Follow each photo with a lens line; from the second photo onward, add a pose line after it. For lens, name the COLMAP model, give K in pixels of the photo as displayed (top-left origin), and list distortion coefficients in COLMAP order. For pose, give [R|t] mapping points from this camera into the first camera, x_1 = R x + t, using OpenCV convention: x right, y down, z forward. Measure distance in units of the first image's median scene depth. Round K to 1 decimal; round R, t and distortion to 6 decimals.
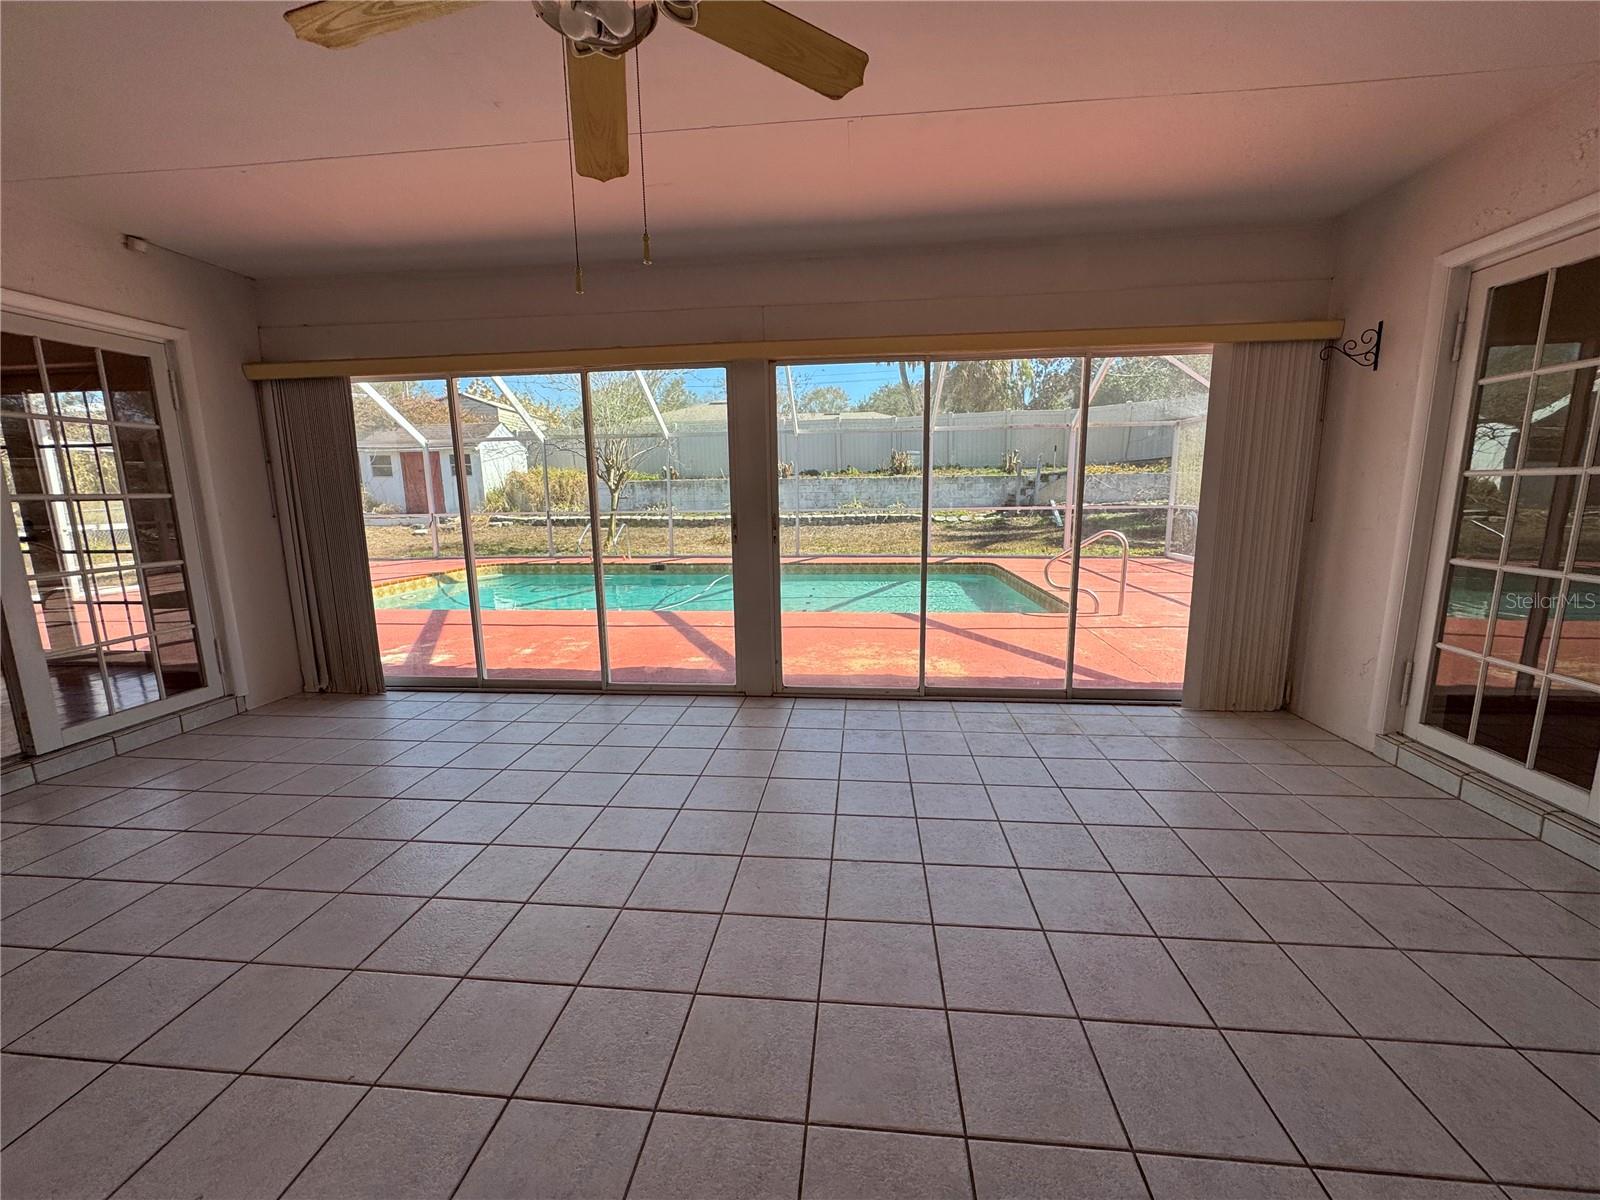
lens RADIAL K [[637.4, 0, 801.9], [0, 637.4, 599.4], [0, 0, 1]] dist [-0.003664, -0.000189]
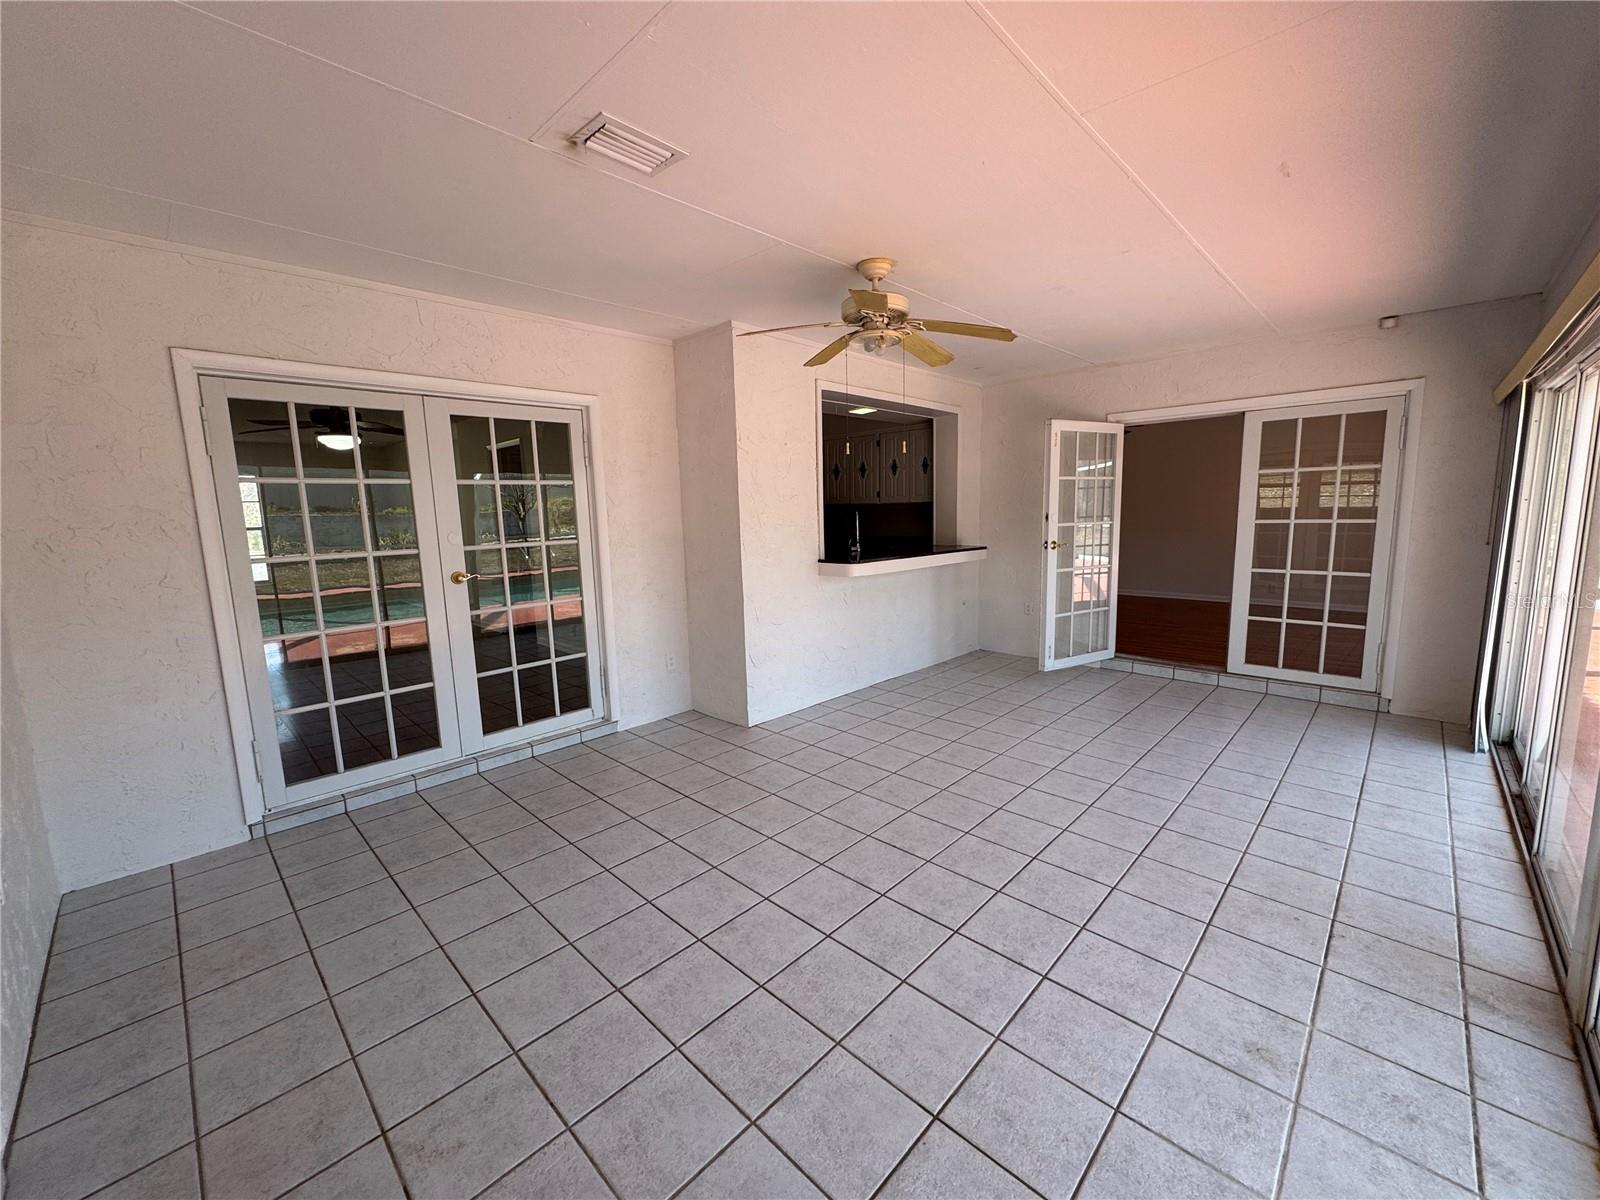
lens RADIAL K [[637.4, 0, 801.9], [0, 637.4, 599.4], [0, 0, 1]] dist [-0.003664, -0.000189]
pose [[-0.616572, 0.140118, -0.774729, 0.605397], [-0.100810, 0.961884, 0.254197, -0.198235], [0.780817, 0.234831, -0.578946, 0.800096]]
